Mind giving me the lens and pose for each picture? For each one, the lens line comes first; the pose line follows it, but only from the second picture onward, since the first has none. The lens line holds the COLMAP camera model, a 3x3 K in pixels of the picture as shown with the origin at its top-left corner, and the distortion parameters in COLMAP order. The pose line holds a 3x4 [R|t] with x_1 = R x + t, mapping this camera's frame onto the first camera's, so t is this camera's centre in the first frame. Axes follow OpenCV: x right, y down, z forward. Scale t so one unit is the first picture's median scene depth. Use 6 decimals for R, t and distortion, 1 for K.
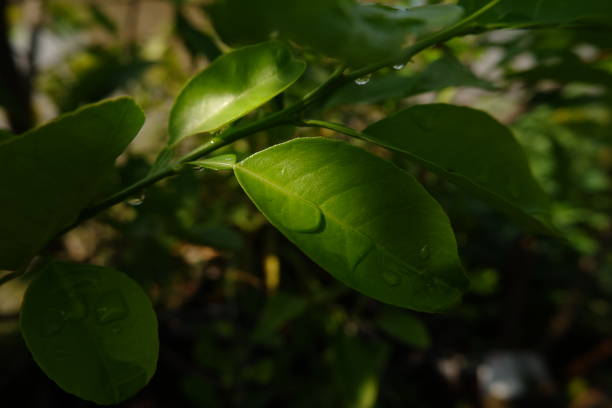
lens RADIAL K [[414.2, 0, 306.0], [0, 414.2, 204.0], [0, 0, 1]] dist [0.005842, 0.001487]
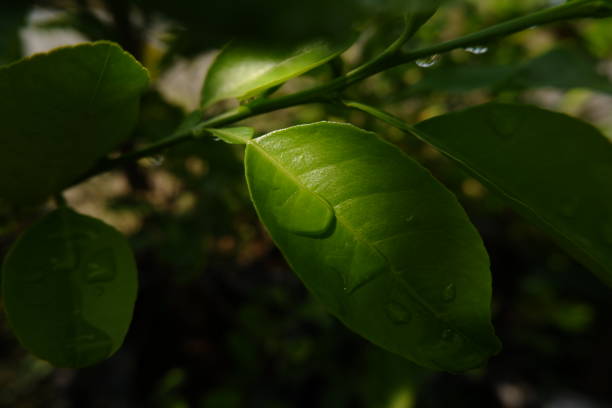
lens RADIAL K [[414.2, 0, 306.0], [0, 414.2, 204.0], [0, 0, 1]] dist [0.005842, 0.001487]
pose [[0.957539, 0.201087, -0.206597, 0.150829], [-0.187857, 0.978769, 0.081983, -0.058190], [0.218696, -0.039692, 0.974985, 0.174293]]
